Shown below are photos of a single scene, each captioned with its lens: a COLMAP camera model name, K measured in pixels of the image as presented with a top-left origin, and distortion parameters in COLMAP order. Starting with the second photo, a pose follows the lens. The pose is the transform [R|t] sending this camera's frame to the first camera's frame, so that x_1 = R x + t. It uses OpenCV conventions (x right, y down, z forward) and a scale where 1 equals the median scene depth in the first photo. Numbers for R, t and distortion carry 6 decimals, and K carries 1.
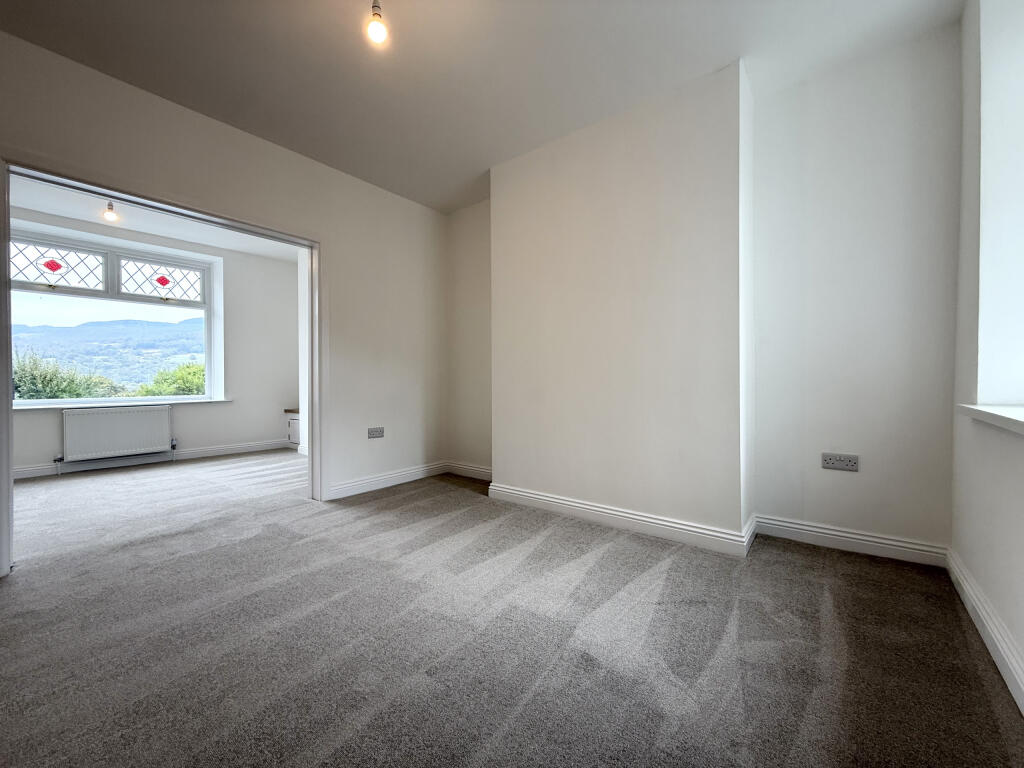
lens RADIAL K [[410.0, 0, 508.6], [0, 410.0, 381.9], [0, 0, 1]] dist [-0.000943, 0.000966]
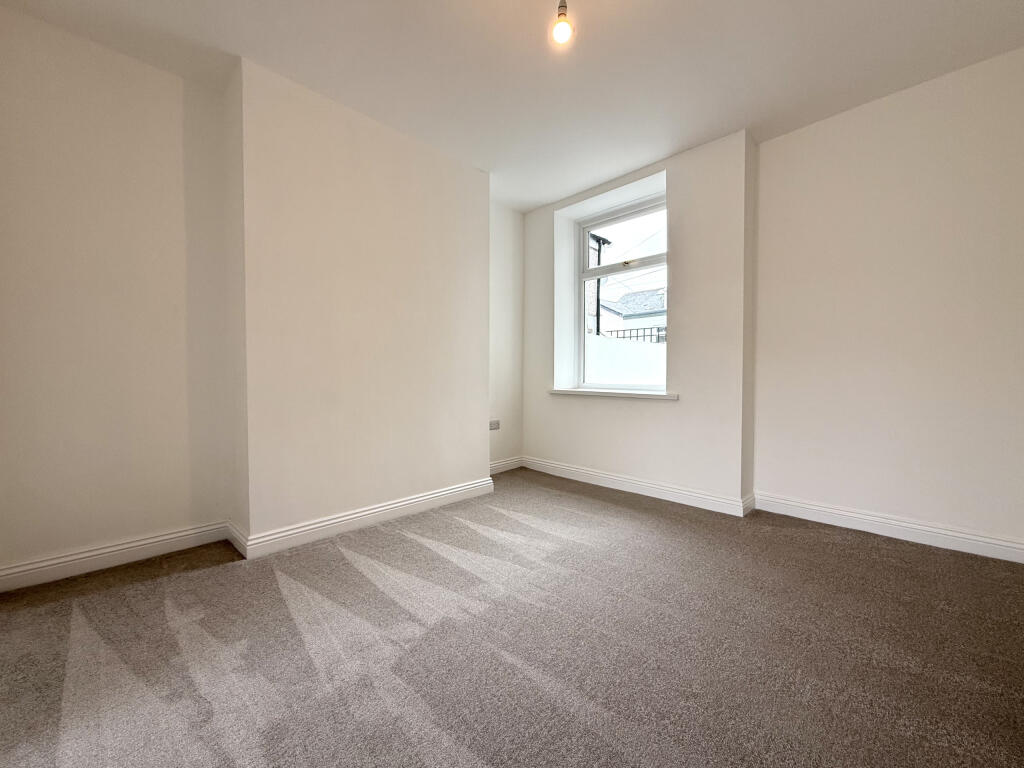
lens RADIAL K [[410.0, 0, 508.6], [0, 410.0, 381.9], [0, 0, 1]] dist [-0.000943, 0.000966]
pose [[0.115592, -0.008137, 0.993264, -0.840884], [0.017584, 0.999827, 0.006144, 0.000473], [-0.993141, 0.016755, 0.115715, 0.655169]]
